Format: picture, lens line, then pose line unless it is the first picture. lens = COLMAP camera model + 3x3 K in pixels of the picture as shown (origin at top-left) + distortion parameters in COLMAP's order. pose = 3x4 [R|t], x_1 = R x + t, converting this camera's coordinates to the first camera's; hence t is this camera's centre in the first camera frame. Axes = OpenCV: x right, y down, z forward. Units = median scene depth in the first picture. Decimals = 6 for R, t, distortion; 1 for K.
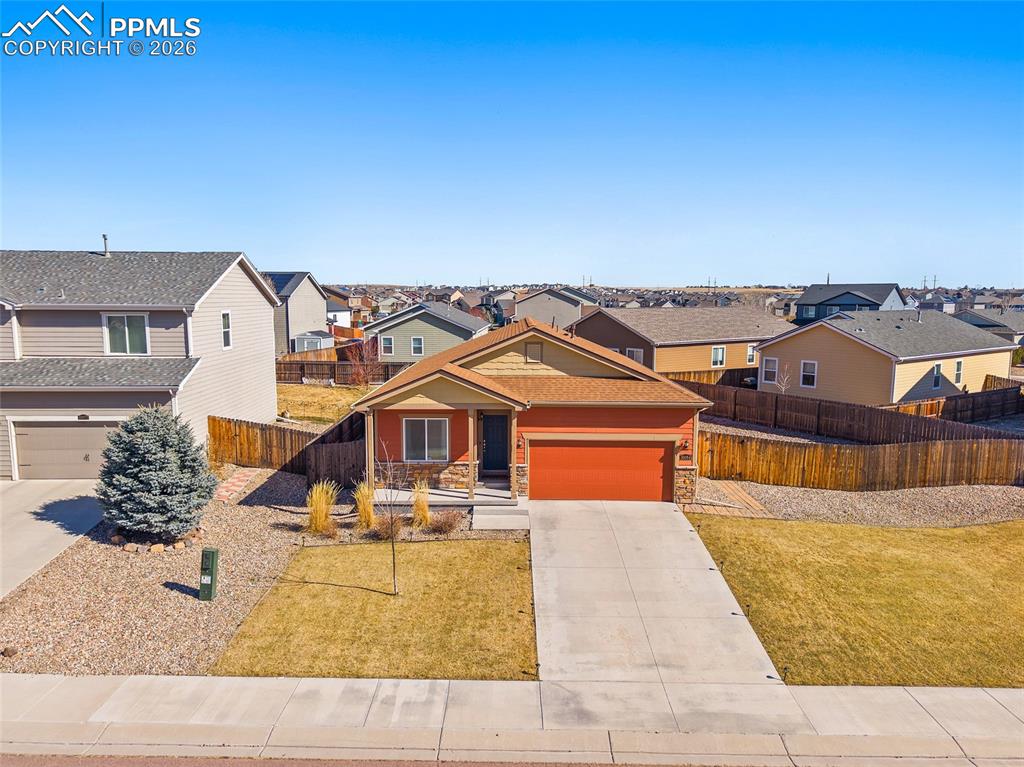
lens RADIAL K [[687.4, 0, 513.5], [0, 687.4, 399.7], [0, 0, 1]] dist [0.043778, -0.060163]
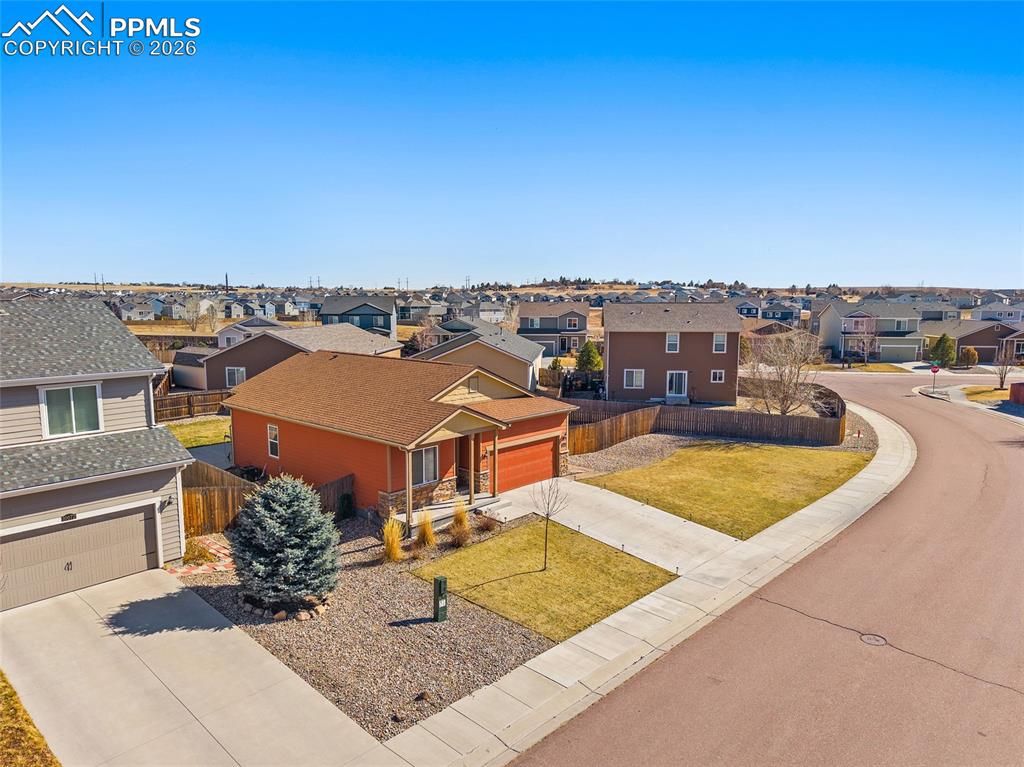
lens RADIAL K [[687.4, 0, 513.5], [0, 687.4, 399.7], [0, 0, 1]] dist [0.043778, -0.060163]
pose [[0.678431, -0.111683, 0.726126, -0.874915], [0.109151, 0.992731, 0.050707, -0.099648], [-0.726511, 0.044856, 0.685690, 0.058450]]
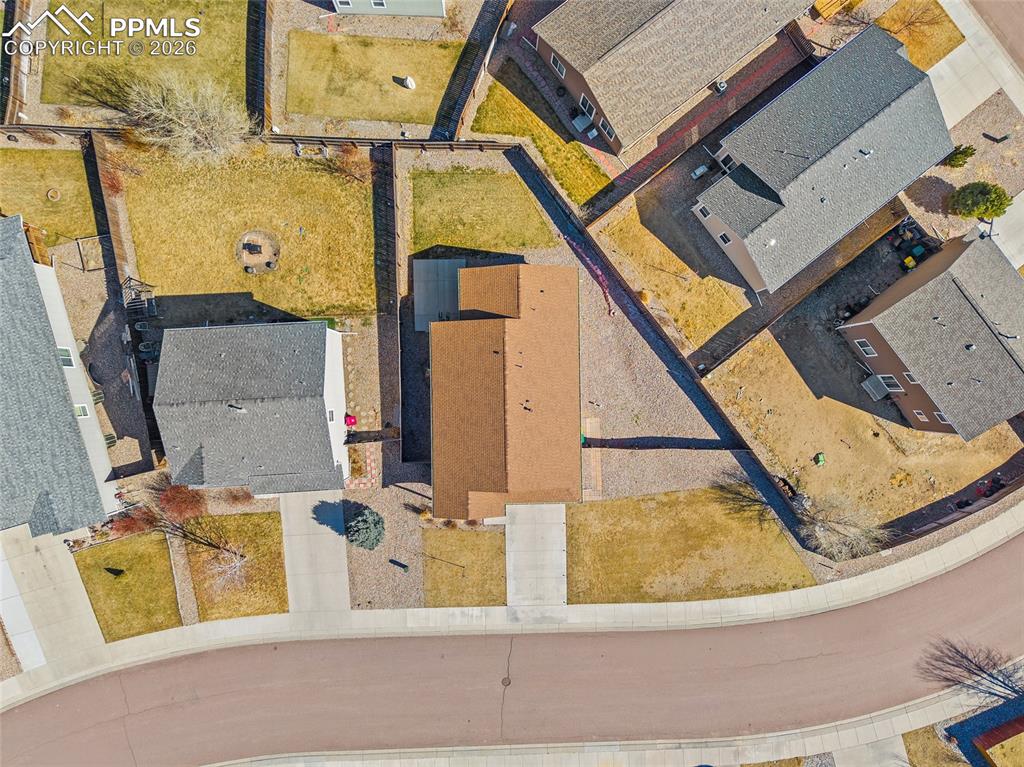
lens RADIAL K [[687.4, 0, 513.5], [0, 687.4, 399.7], [0, 0, 1]] dist [0.043778, -0.060163]
pose [[0.999489, -0.021227, 0.023890, 0.002029], [-0.020524, 0.146662, 0.988974, -2.283377], [-0.024497, -0.988959, 0.146151, 0.965320]]
